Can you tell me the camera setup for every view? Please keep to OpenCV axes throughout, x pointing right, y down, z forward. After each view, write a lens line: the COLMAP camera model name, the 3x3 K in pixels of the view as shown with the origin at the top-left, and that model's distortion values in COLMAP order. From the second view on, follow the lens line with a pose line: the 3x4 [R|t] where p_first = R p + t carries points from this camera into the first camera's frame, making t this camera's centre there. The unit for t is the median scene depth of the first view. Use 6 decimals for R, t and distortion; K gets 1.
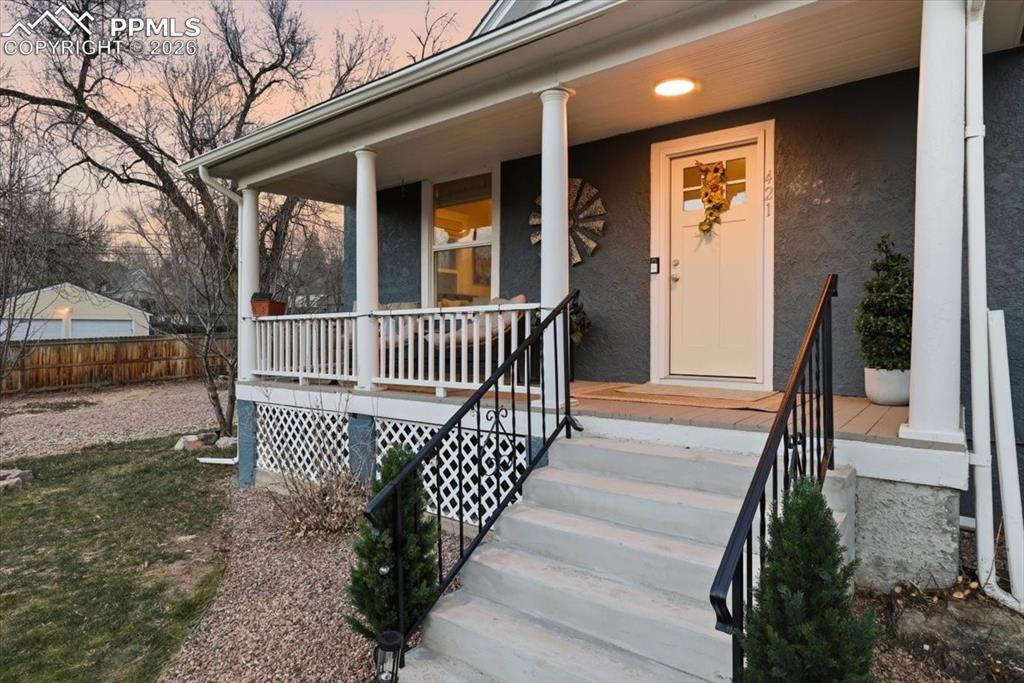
lens RADIAL K [[577.5, 0, 507.1], [0, 577.5, 336.2], [0, 0, 1]] dist [-0.011846, 0.013247]
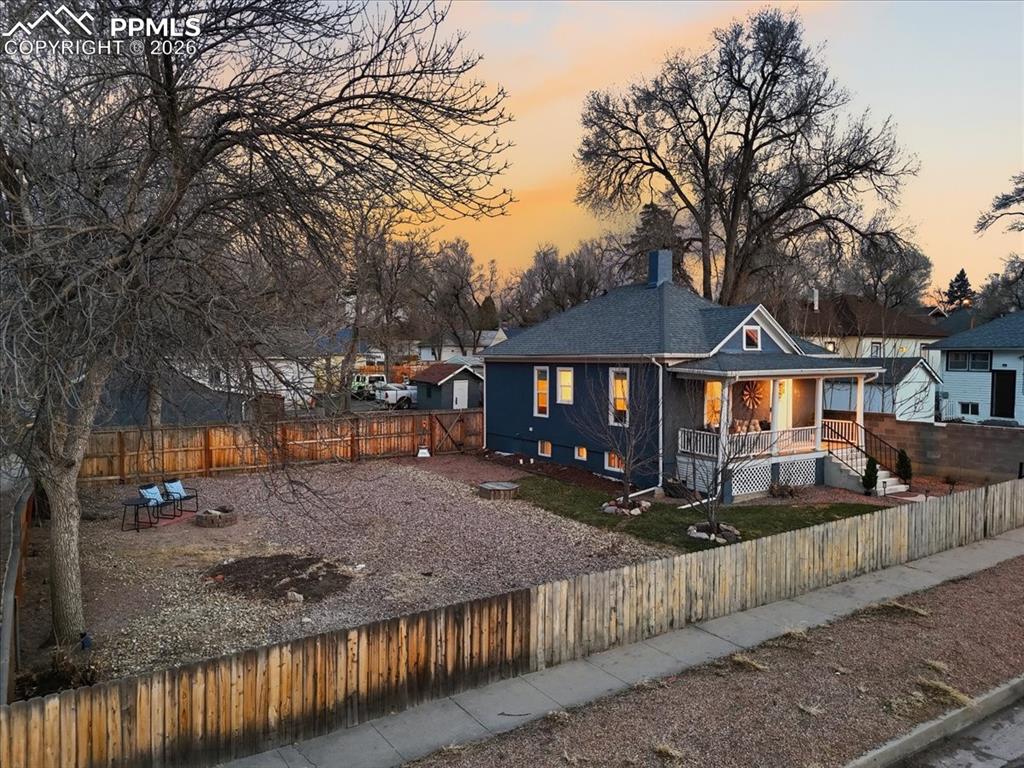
lens RADIAL K [[747.4, 0, 512.6], [0, 747.4, 382.7], [0, 0, 1]] dist [0.076384, -0.064768]
pose [[0.321929, -0.029902, 0.946291, -4.184587], [0.008428, 0.999552, 0.028717, -0.395058], [-0.946726, -0.001270, 0.322037, 0.940078]]
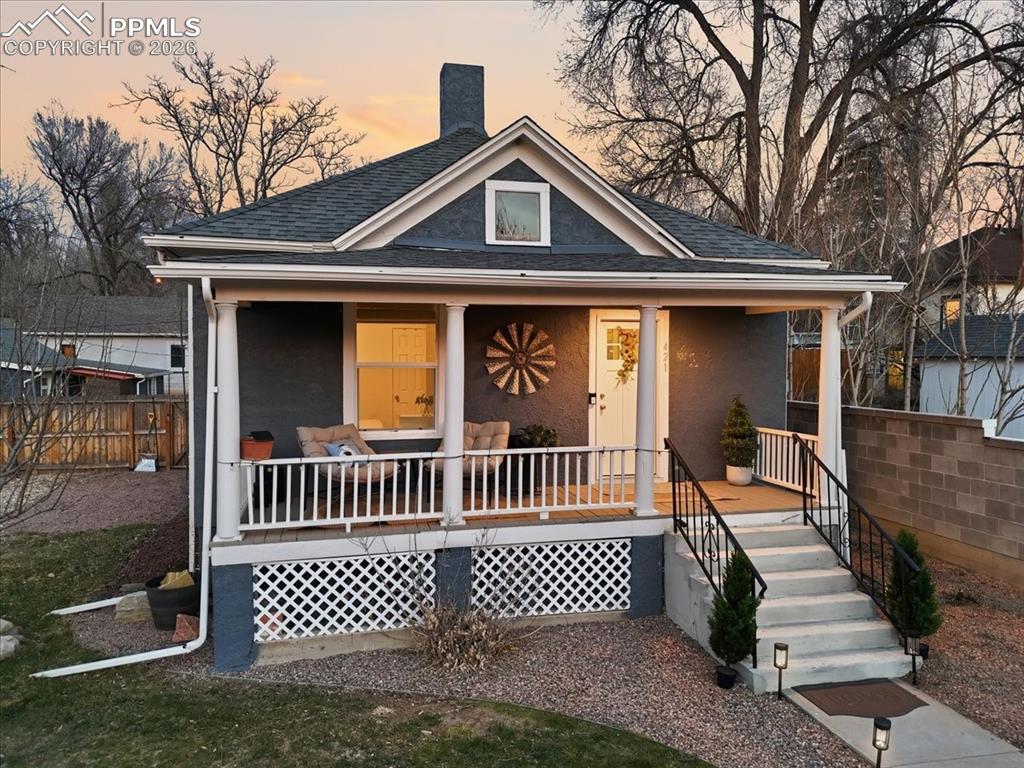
lens RADIAL K [[747.4, 0, 512.3], [0, 747.4, 387.2], [0, 0, 1]] dist [0.076384, -0.064768]
pose [[0.627331, -0.025430, 0.778337, -1.150444], [0.005171, 0.999581, 0.028490, -0.185451], [-0.778735, -0.013848, 0.627200, 0.034528]]
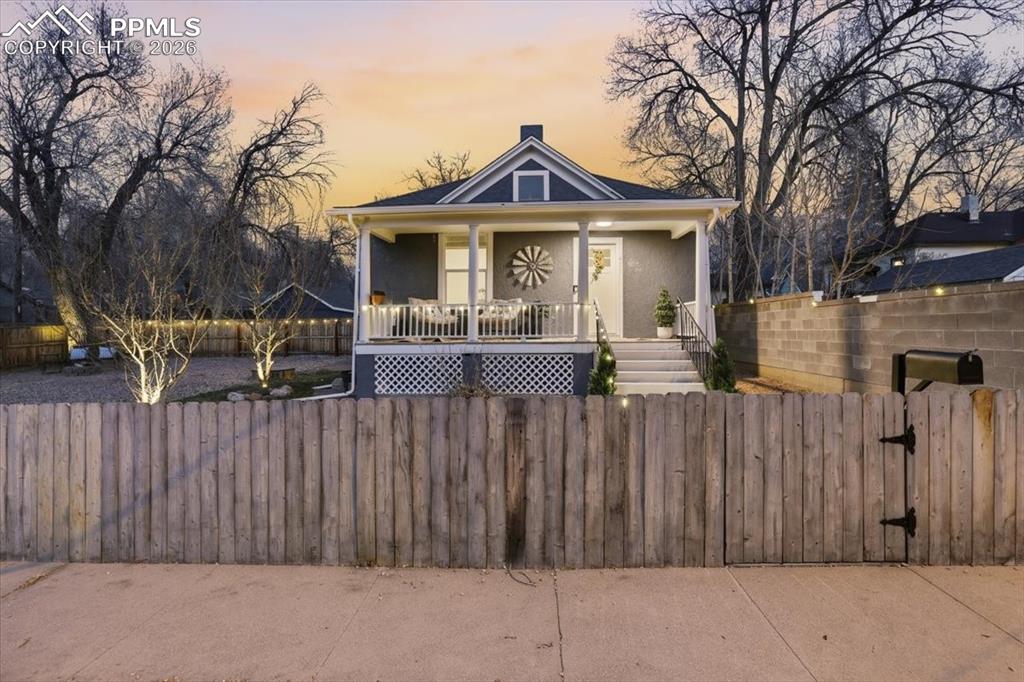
lens RADIAL K [[445.4, 0, 510.5], [0, 445.4, 325.6], [0, 0, 1]] dist [-0.040532, 0.011780]
pose [[0.823355, 0.005916, 0.567496, -0.937692], [0.004582, 0.999844, -0.017072, 0.057667], [-0.567508, 0.016656, 0.823199, -0.337688]]
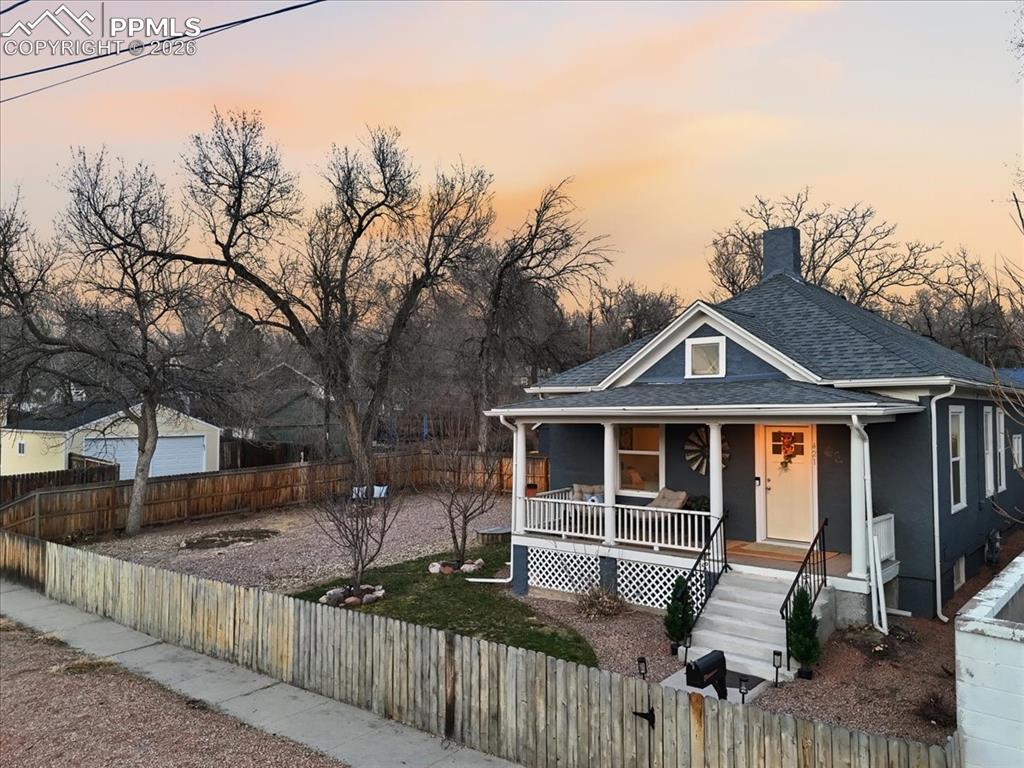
lens RADIAL K [[747.4, 0, 513.8], [0, 747.4, 383.8], [0, 0, 1]] dist [0.076384, -0.064768]
pose [[0.999301, -0.000199, -0.037372, -0.433679], [-0.001624, 0.998810, -0.048753, -0.300168], [0.037337, 0.048779, 0.998111, -1.456892]]
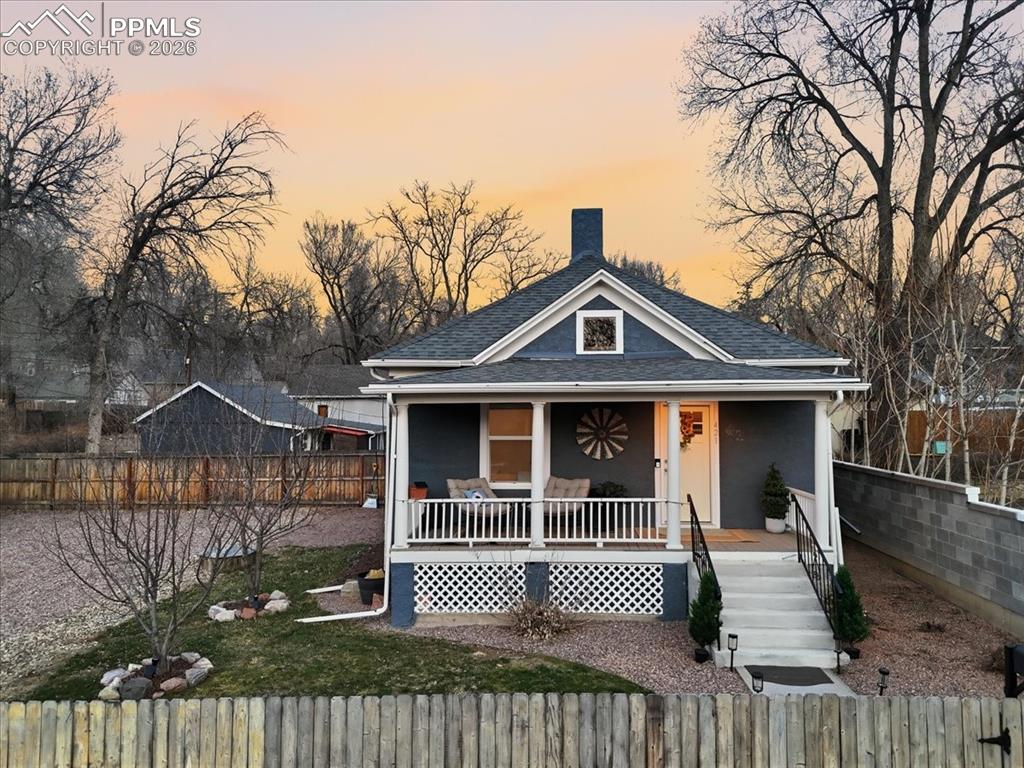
lens RADIAL K [[747.4, 0, 512.1], [0, 747.4, 383.2], [0, 0, 1]] dist [0.076384, -0.064768]
pose [[0.818915, 0.021365, 0.573517, -1.407213], [0.004526, 0.999035, -0.043680, -0.255662], [-0.573897, 0.038366, 0.818028, -0.664586]]
